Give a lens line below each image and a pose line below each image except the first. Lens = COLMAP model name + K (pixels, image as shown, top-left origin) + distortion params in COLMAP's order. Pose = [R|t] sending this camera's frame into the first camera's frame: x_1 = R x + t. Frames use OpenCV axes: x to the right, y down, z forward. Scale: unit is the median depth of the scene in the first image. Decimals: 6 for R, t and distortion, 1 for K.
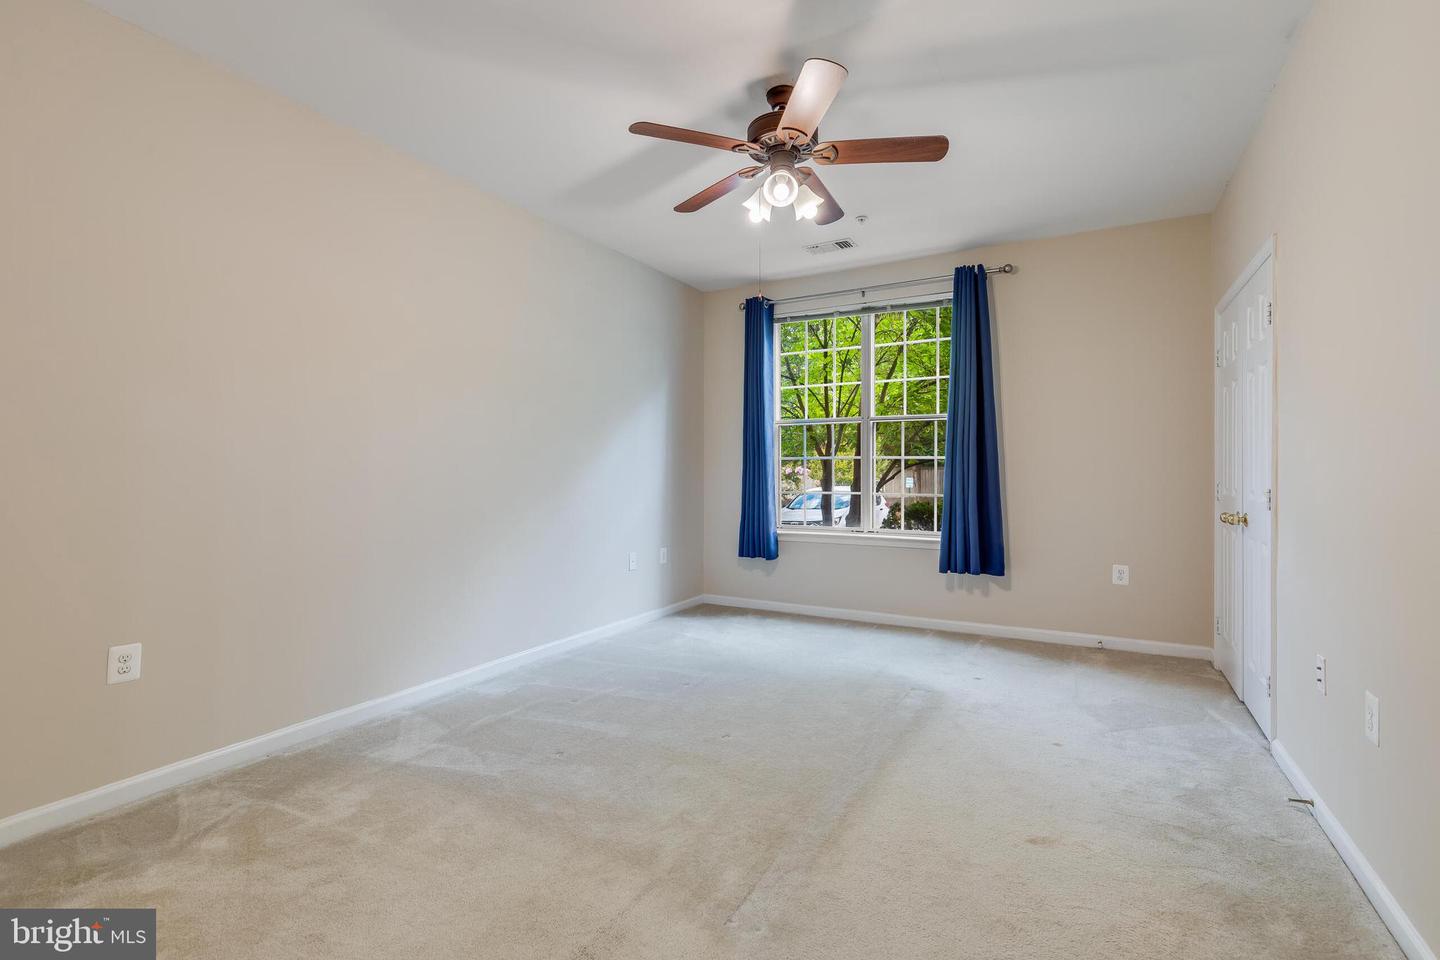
lens RADIAL K [[645.7, 0, 719.9], [0, 645.7, 472.1], [0, 0, 1]] dist [0.000372, -0.000926]
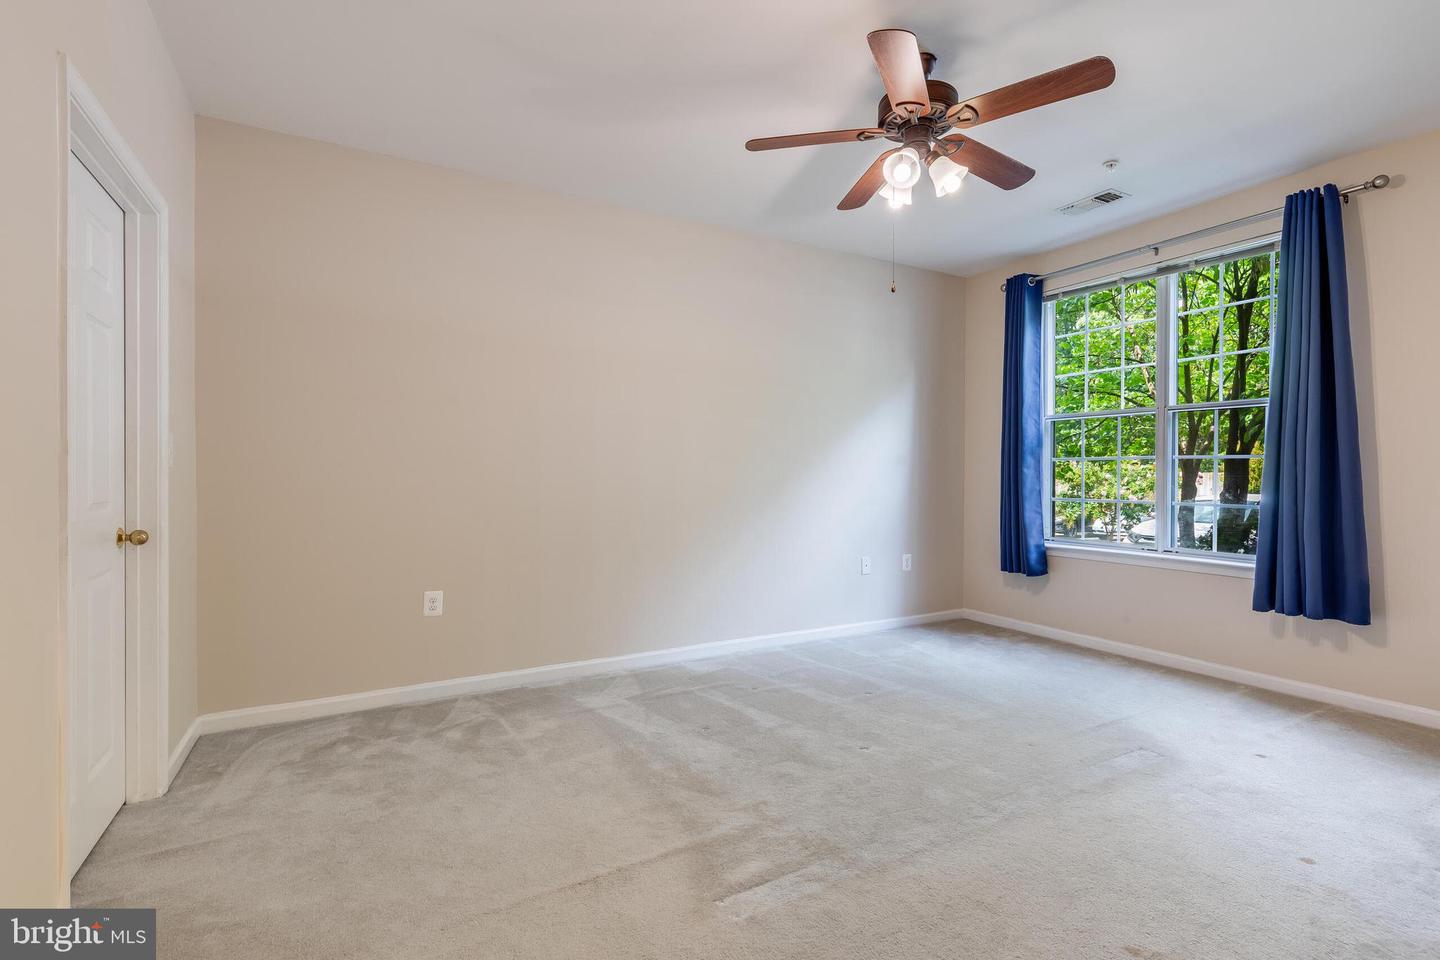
lens RADIAL K [[657.7, 0, 720.0], [0, 657.7, 480.0], [0, 0, 1]] dist [0.000642, -0.000846]
pose [[0.854932, 0.008042, -0.518678, 0.219677], [-0.003251, 0.999943, 0.010145, -0.001183], [0.518730, -0.006987, 0.854910, 0.032474]]
